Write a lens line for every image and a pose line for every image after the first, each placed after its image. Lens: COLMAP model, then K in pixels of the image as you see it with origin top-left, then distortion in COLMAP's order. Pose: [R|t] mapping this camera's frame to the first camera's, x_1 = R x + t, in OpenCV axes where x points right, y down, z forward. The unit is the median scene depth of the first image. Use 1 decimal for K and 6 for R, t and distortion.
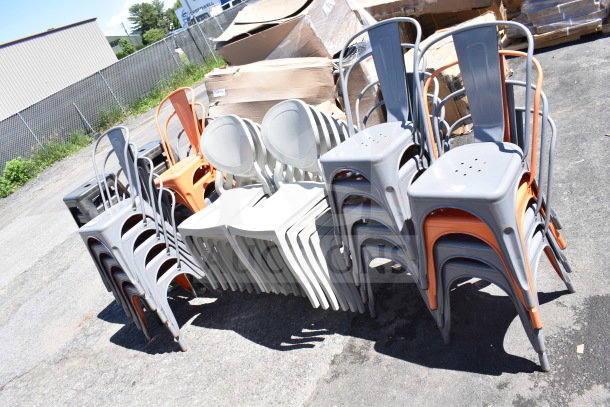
lens RADIAL K [[470.6, 0, 305.9], [0, 470.6, 204.3], [0, 0, 1]] dist [-0.104712, 0.019388]
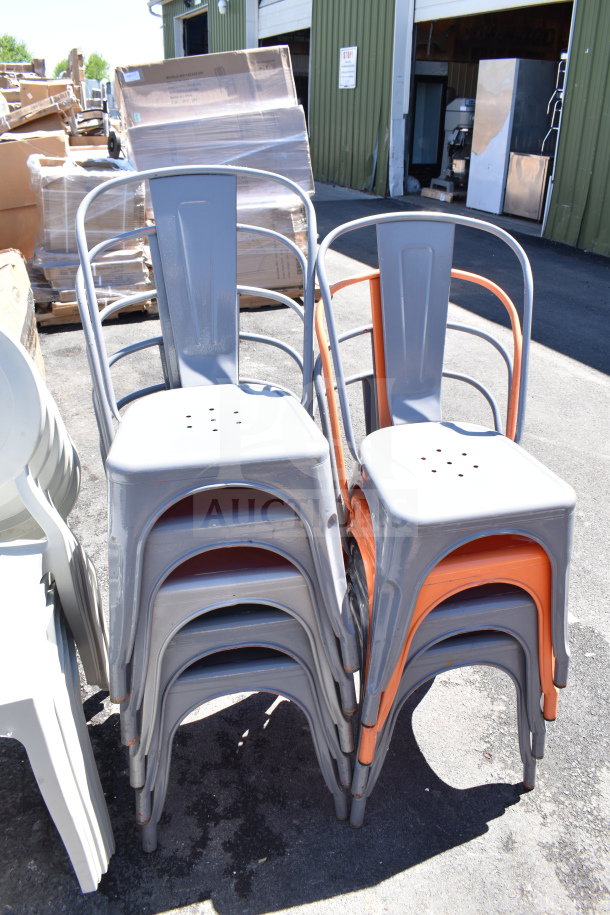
lens RADIAL K [[705.9, 0, 301.0], [0, 705.9, 459.2], [0, 0, 1]] dist [-0.104712, 0.019388]
pose [[0.509212, 0.003870, 0.860632, -0.325846], [0.154701, 0.983291, -0.095954, -0.023231], [-0.846623, 0.182002, 0.500105, 0.541879]]
